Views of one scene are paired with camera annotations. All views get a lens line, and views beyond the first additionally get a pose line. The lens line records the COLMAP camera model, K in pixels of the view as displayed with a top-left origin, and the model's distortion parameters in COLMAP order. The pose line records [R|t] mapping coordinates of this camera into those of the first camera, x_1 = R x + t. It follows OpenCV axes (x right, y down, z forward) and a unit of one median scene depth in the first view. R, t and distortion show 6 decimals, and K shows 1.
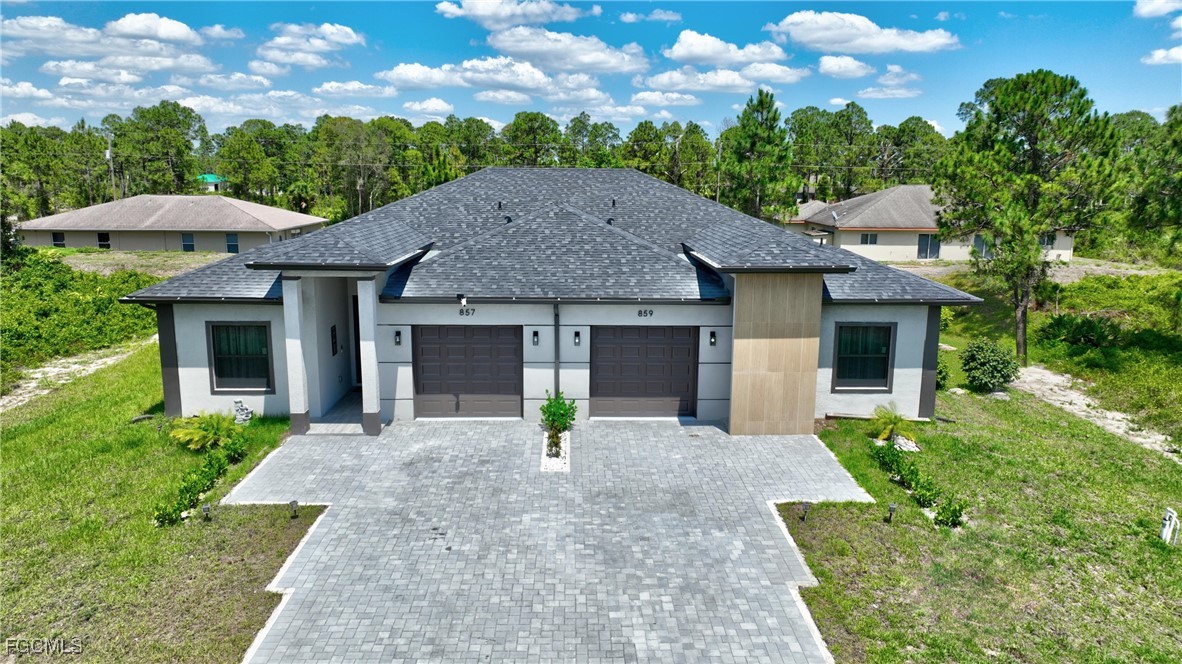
lens RADIAL K [[828.9, 0, 596.9], [0, 828.9, 329.3], [0, 0, 1]] dist [0.003721, 0.001930]
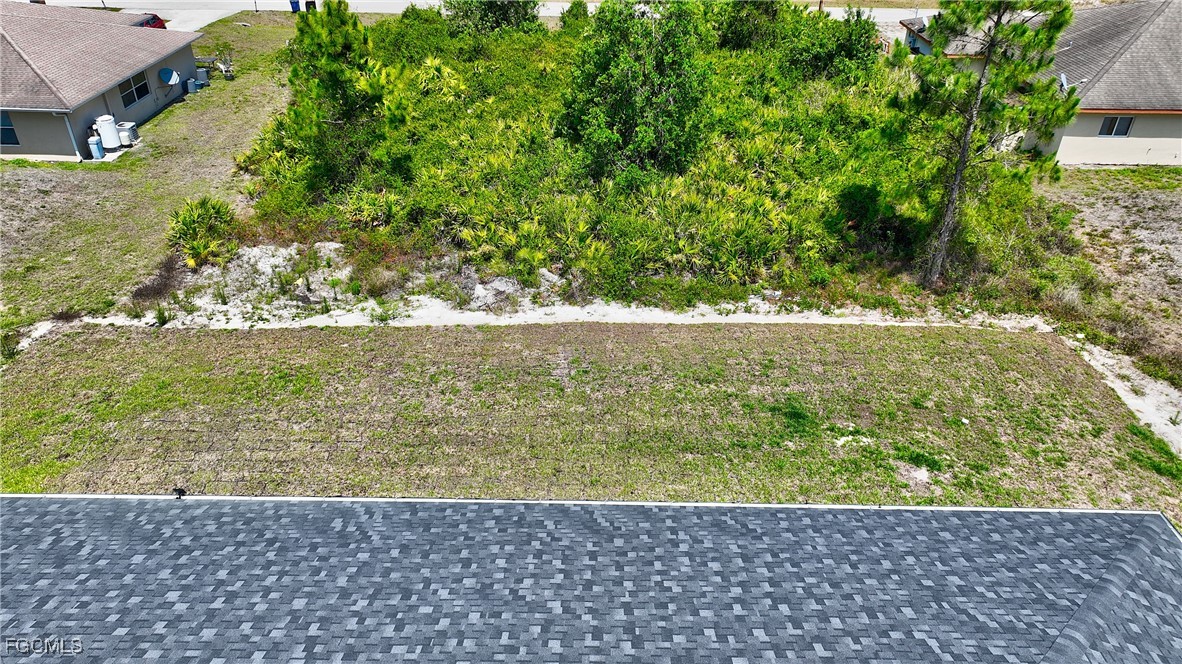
lens RADIAL K [[828.9, 0, 596.9], [0, 828.9, 329.3], [0, 0, 1]] dist [0.003721, 0.001930]
pose [[0.999237, 0.024323, -0.030554, -0.017358], [-0.011188, 0.927866, 0.372745, -0.585649], [0.037416, -0.372119, 0.927431, 1.279005]]
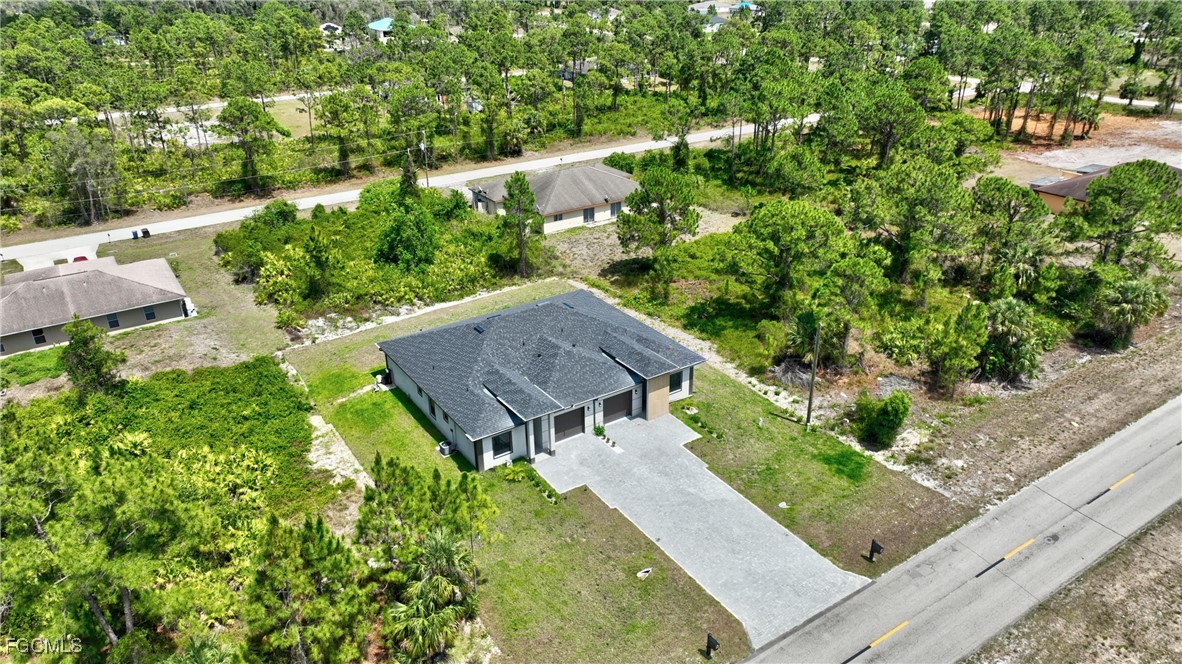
lens RADIAL K [[828.9, 0, 596.9], [0, 828.9, 329.3], [0, 0, 1]] dist [0.003721, 0.001930]
pose [[0.845842, -0.244616, 0.474041, -1.414372], [0.116395, 0.951881, 0.283505, -1.122187], [-0.520581, -0.184624, 0.833612, -1.484810]]
